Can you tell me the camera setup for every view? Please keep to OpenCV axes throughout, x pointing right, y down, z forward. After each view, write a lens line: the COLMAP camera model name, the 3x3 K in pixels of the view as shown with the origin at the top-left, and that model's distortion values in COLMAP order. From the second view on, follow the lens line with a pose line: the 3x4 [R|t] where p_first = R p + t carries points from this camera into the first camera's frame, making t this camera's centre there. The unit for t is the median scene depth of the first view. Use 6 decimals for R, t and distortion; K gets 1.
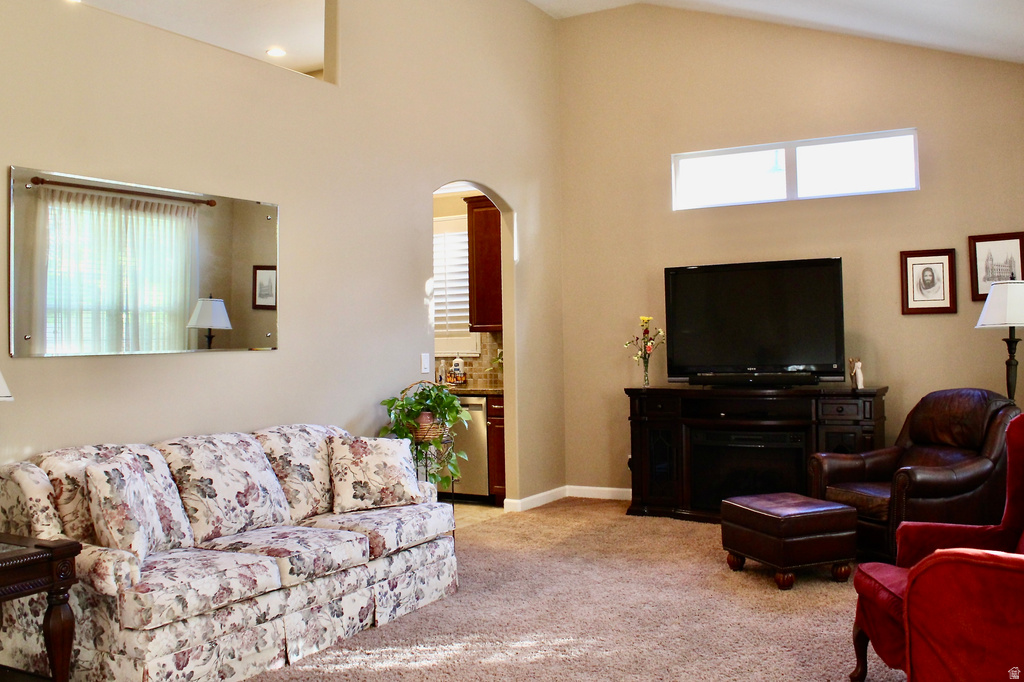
lens RADIAL K [[898.4, 0, 512.0], [0, 898.4, 341.0], [0, 0, 1]] dist [-0.134543, 0.010877]
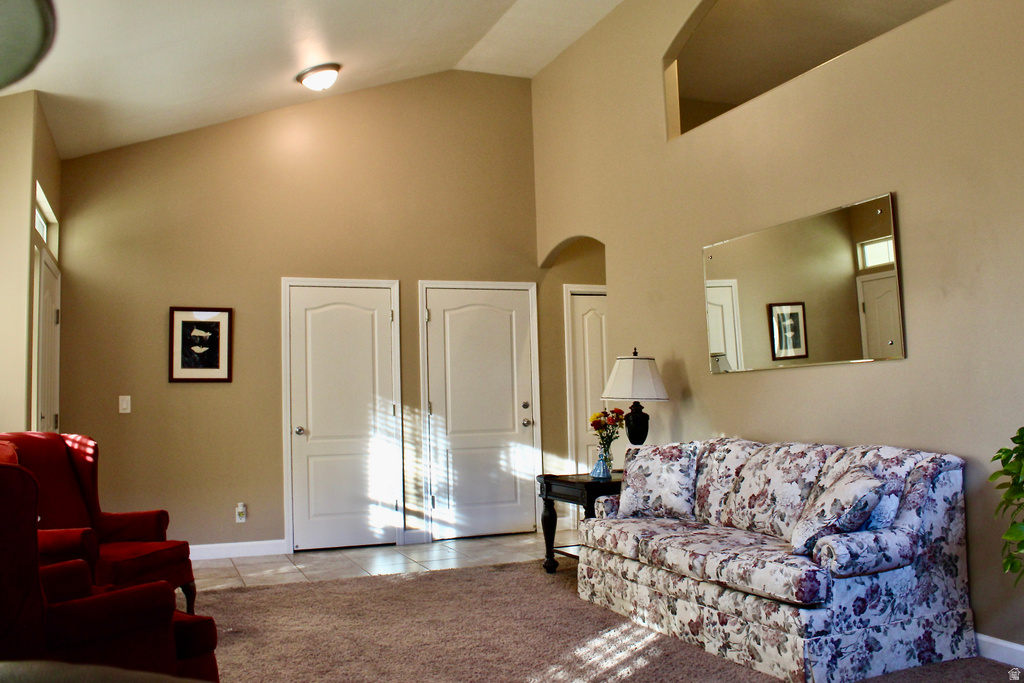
lens RADIAL K [[898.4, 0, 512.0], [0, 898.4, 341.5], [0, 0, 1]] dist [-0.134543, 0.010877]
pose [[-0.590704, -0.013879, -0.806769, 0.755074], [0.045632, 0.997677, -0.050574, 0.023789], [0.805597, -0.066689, -0.588699, 1.418606]]
